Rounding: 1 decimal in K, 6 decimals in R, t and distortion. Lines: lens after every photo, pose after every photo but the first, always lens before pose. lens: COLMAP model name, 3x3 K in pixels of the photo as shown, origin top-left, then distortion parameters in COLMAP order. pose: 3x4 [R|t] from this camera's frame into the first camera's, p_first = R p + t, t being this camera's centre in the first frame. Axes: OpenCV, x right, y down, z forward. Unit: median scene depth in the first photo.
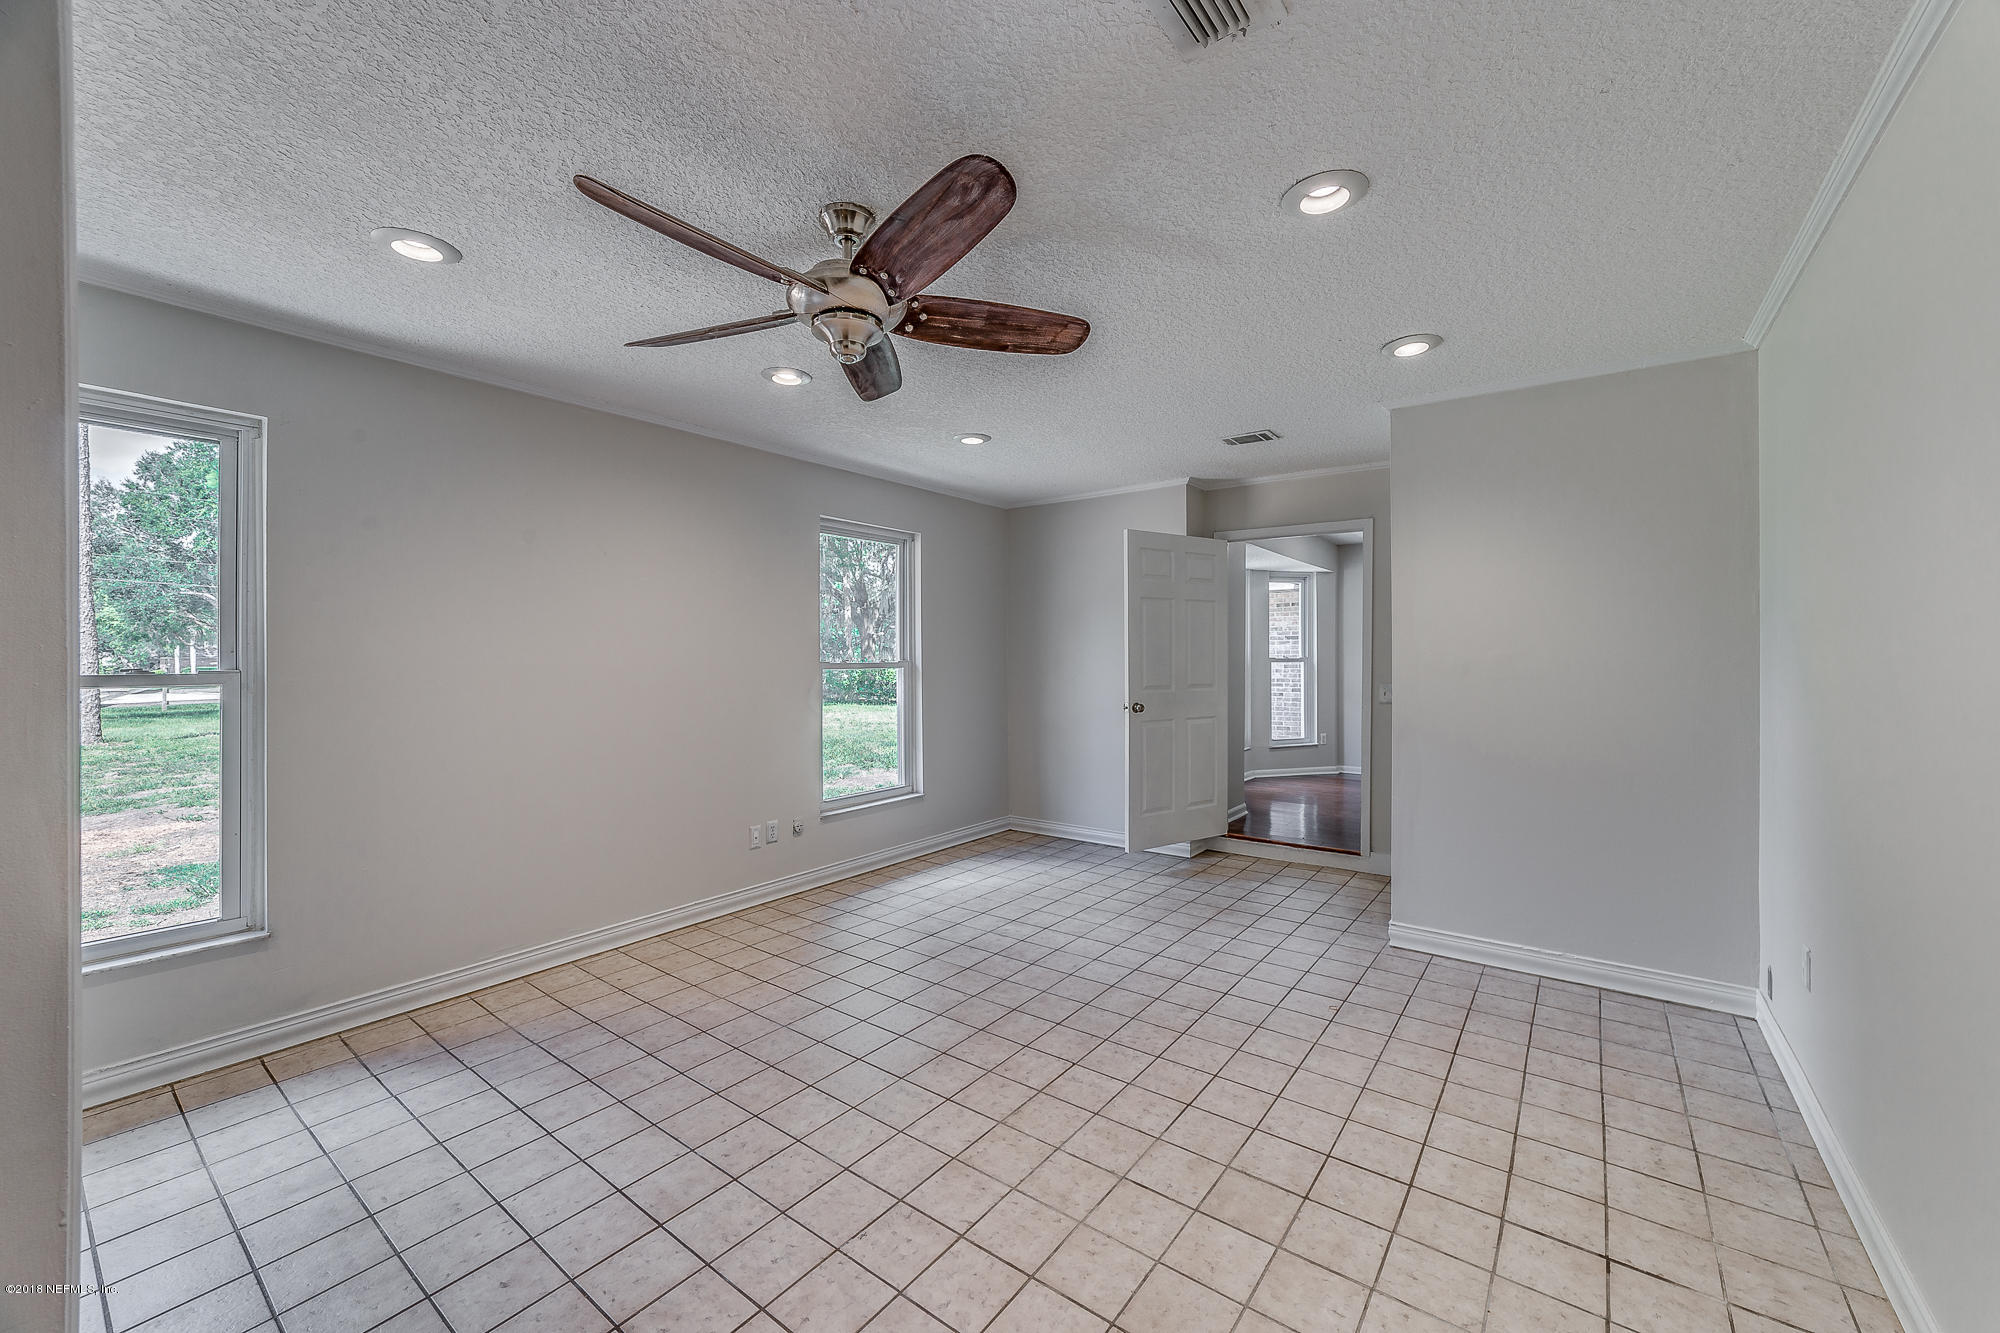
lens RADIAL K [[776.7, 0, 1003.8], [0, 776.7, 658.3], [0, 0, 1]] dist [0.000596, 0.000465]
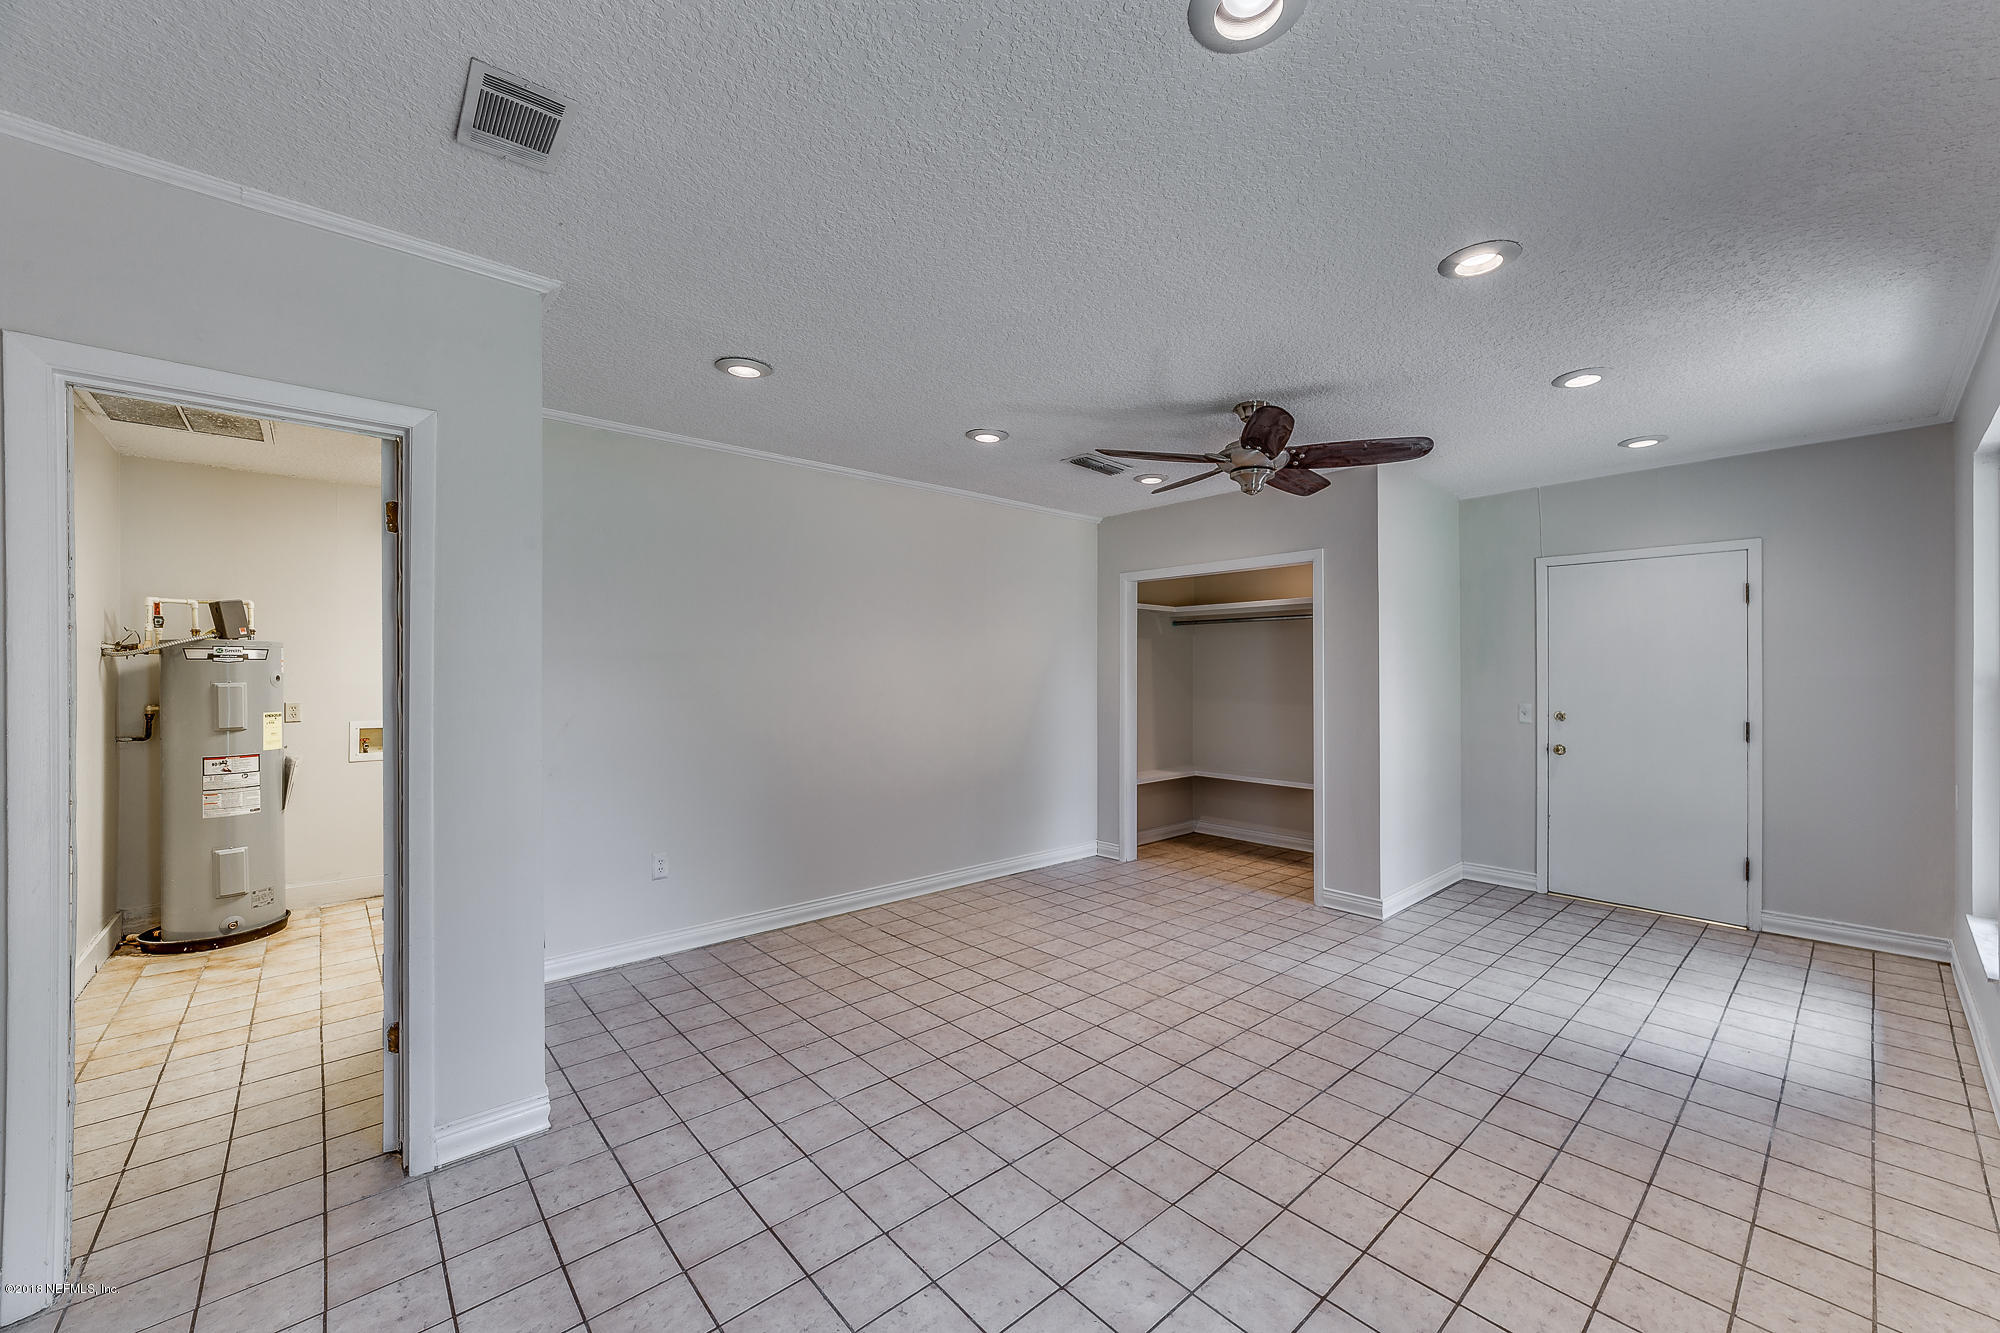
lens RADIAL K [[776.7, 0, 1015.6], [0, 776.7, 671.3], [0, 0, 1]] dist [0.000596, 0.000465]
pose [[-0.983107, 0.007253, 0.182891, -0.004973], [0.007316, 0.999973, -0.000327, -0.007108], [-0.182888, 0.001016, -0.983133, 2.179296]]
